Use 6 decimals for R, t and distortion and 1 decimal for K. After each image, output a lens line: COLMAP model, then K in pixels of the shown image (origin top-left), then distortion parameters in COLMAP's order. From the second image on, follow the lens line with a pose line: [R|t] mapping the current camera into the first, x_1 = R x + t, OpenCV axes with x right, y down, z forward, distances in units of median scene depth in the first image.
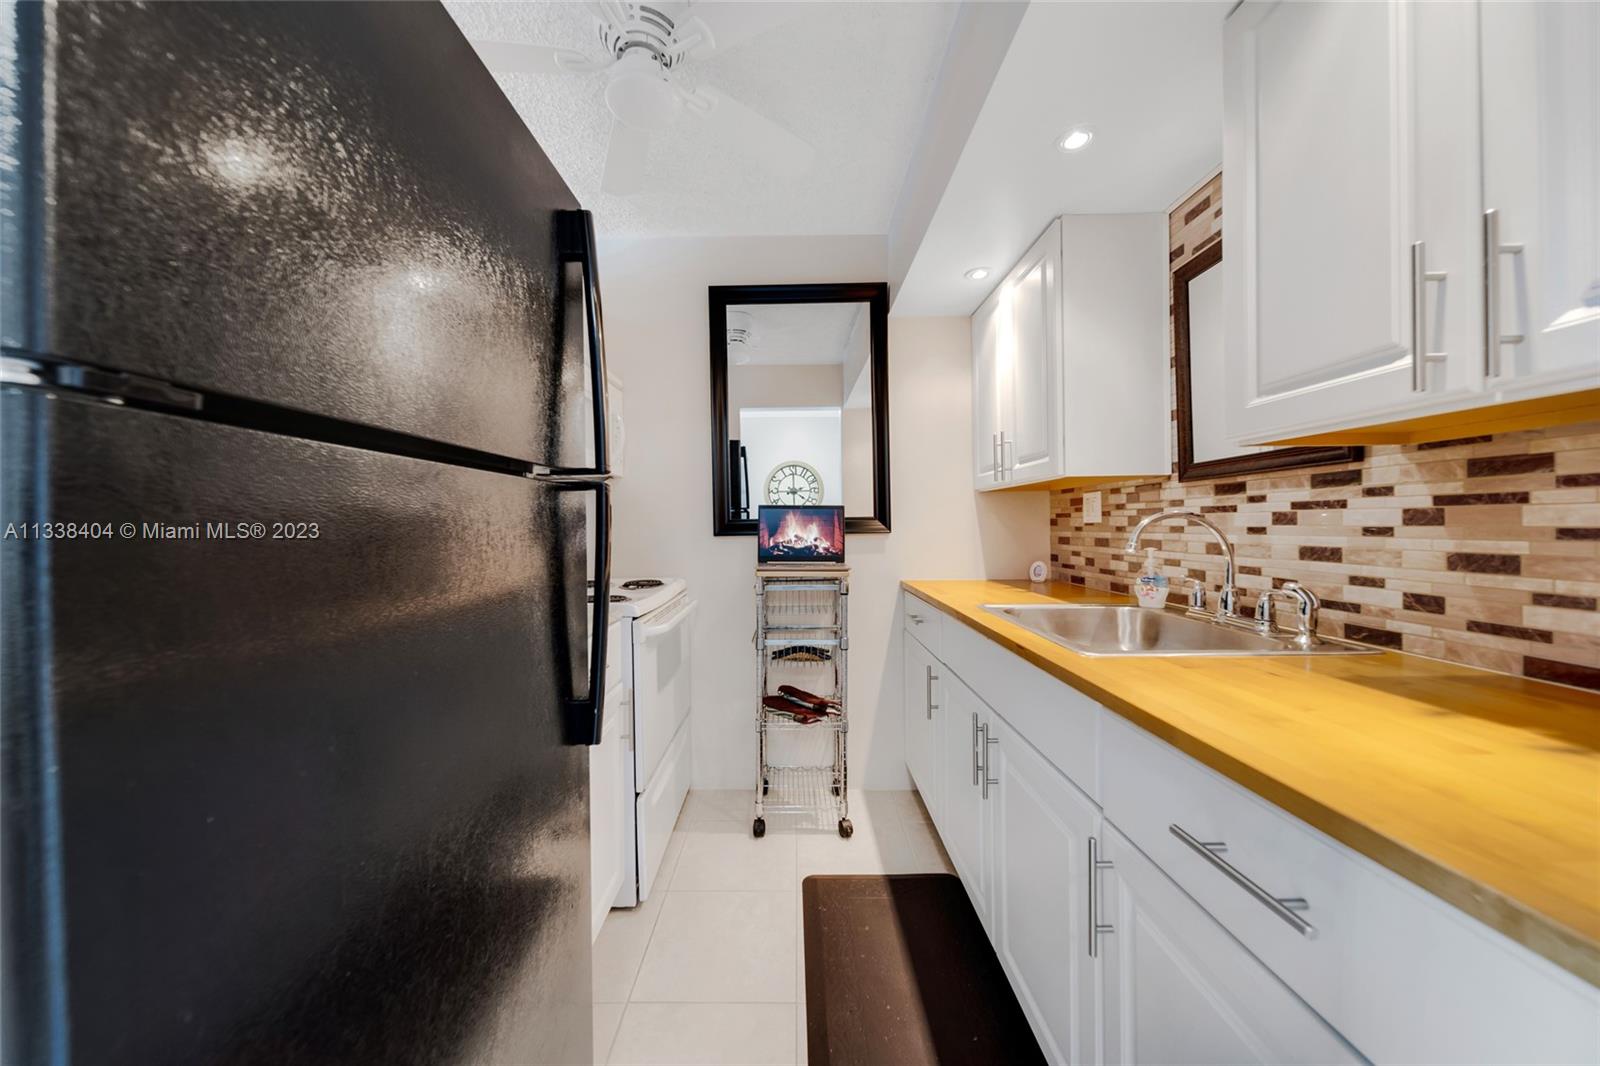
lens RADIAL K [[556.5, 0, 793.4], [0, 556.5, 524.5], [0, 0, 1]] dist [0.007661, -0.003369]
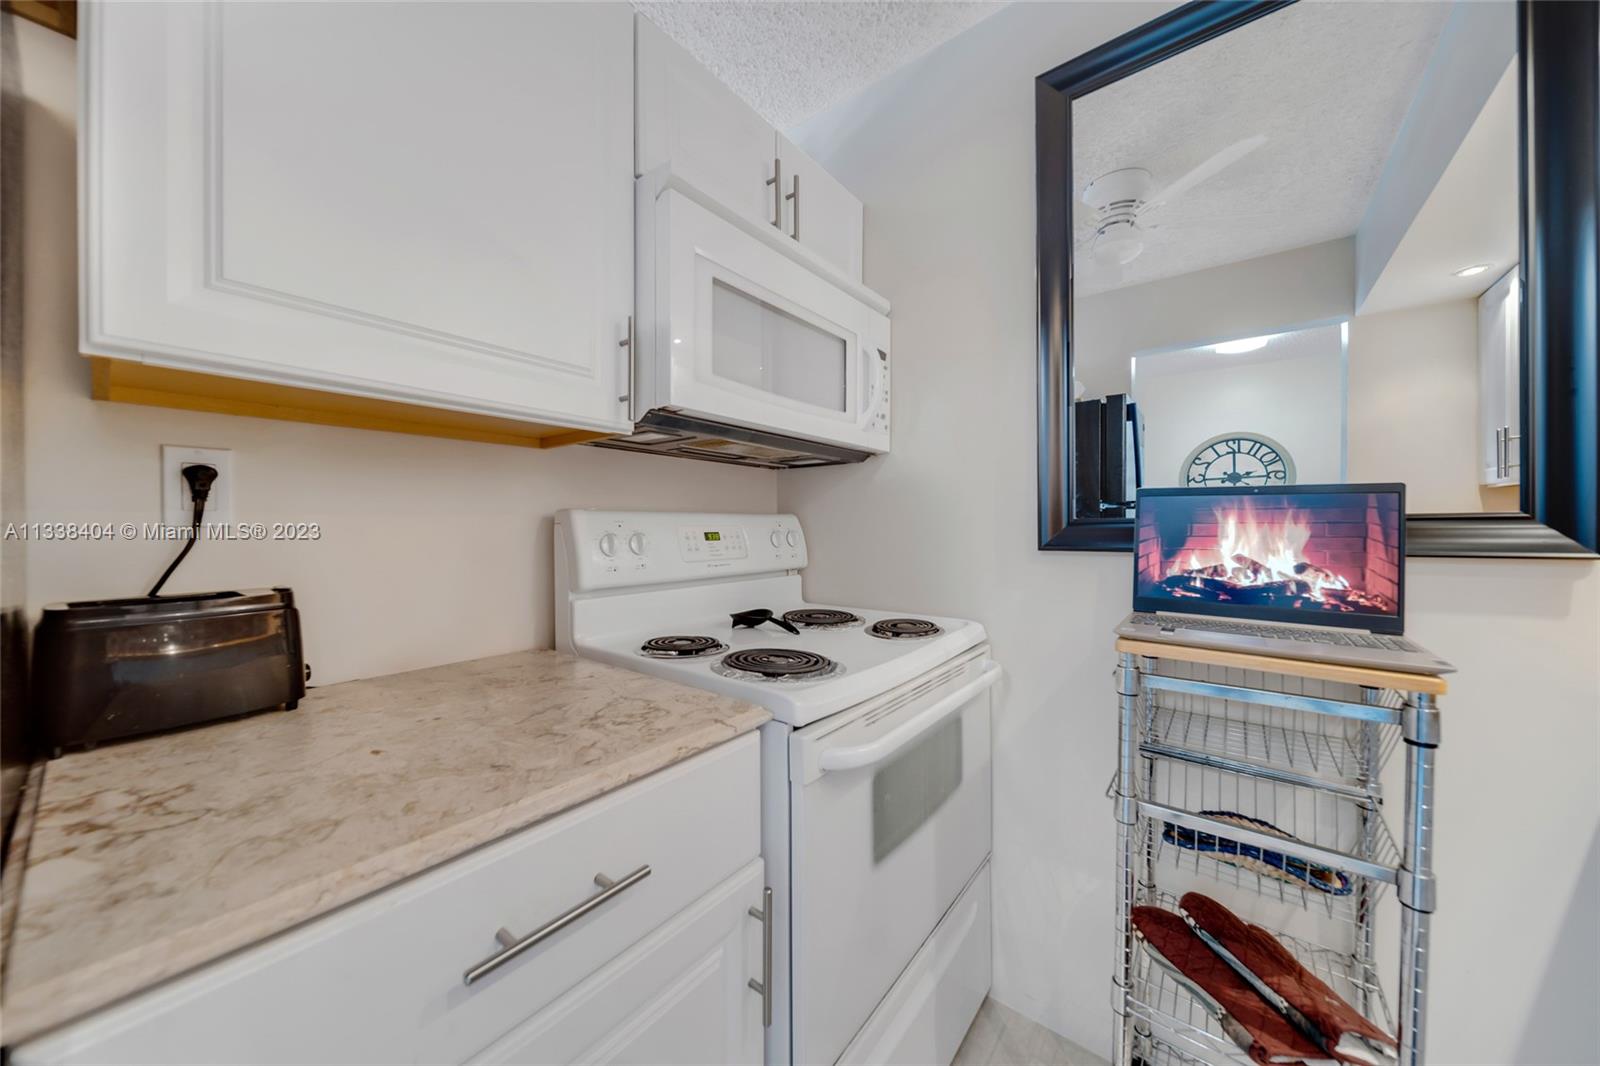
lens RADIAL K [[556.5, 0, 787.0], [0, 556.5, 529.8], [0, 0, 1]] dist [0.007661, -0.003369]
pose [[0.781326, 0.014283, -0.623959, 0.000973], [-0.008688, 0.999890, 0.012008, -0.003650], [0.624062, -0.003961, 0.781365, 0.480400]]
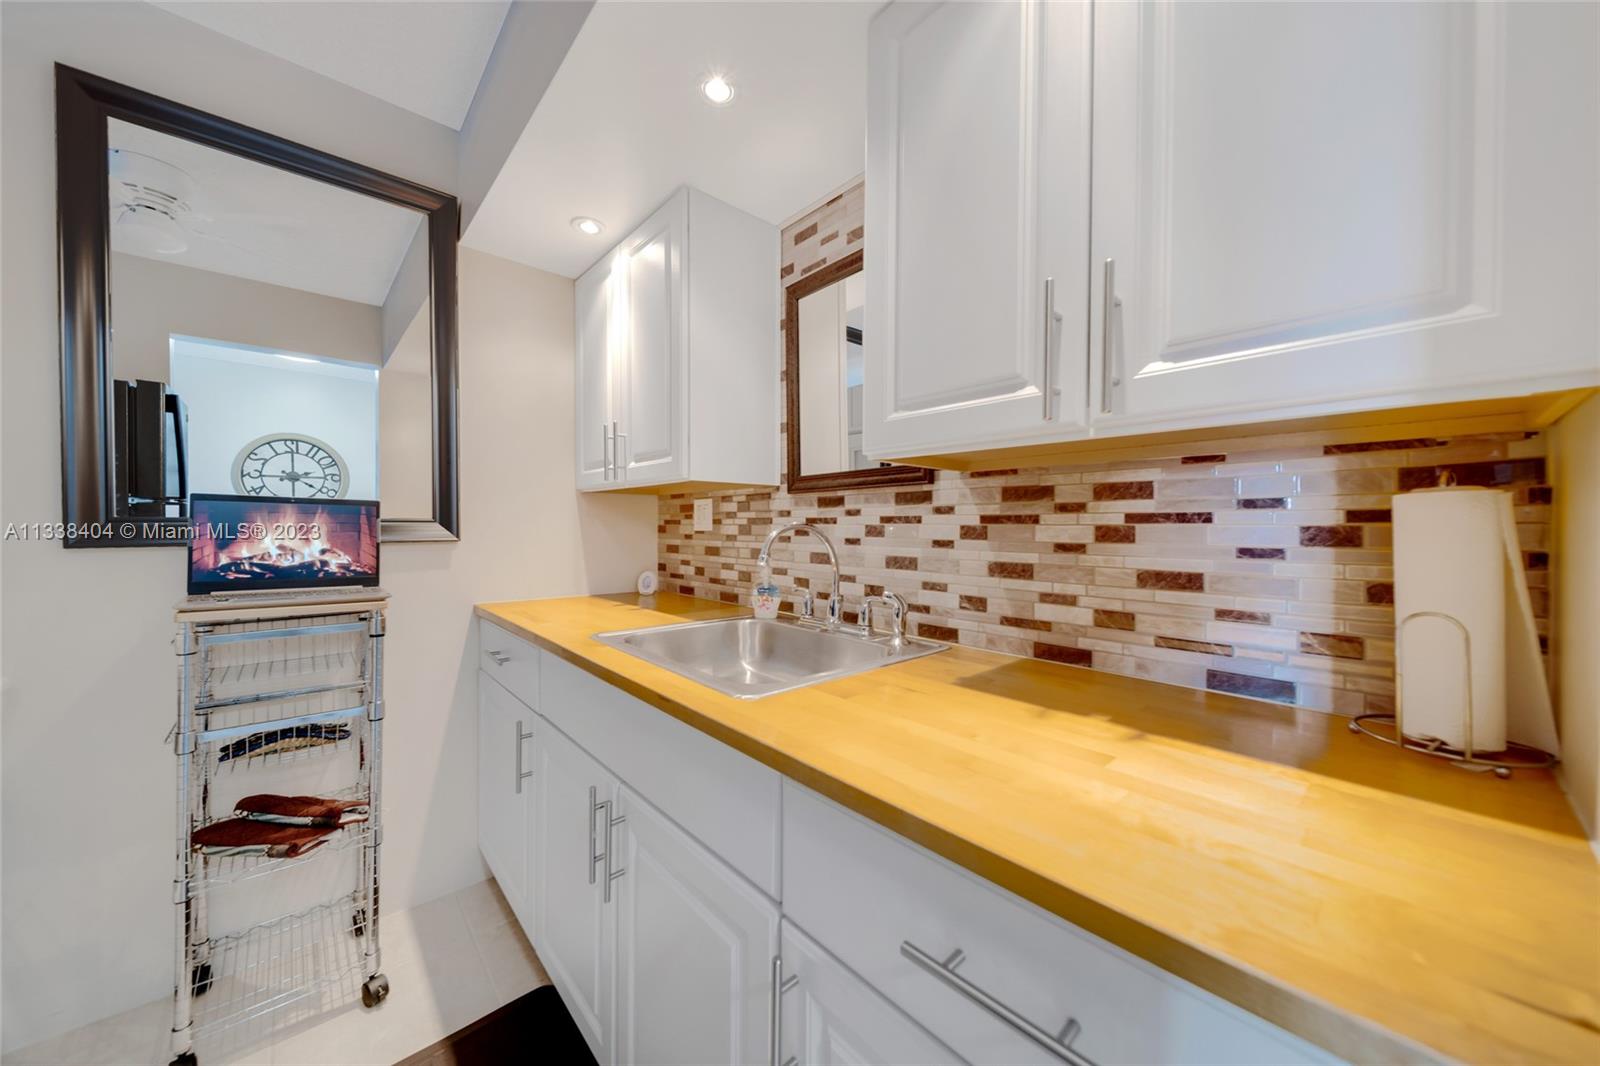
lens RADIAL K [[556.5, 0, 808.5], [0, 556.5, 532.1], [0, 0, 1]] dist [0.007661, -0.003369]
pose [[0.738621, 0.007878, 0.674075, 0.020844], [-0.013804, 0.999899, 0.003439, -0.006445], [-0.673979, -0.011845, 0.738655, 0.162934]]
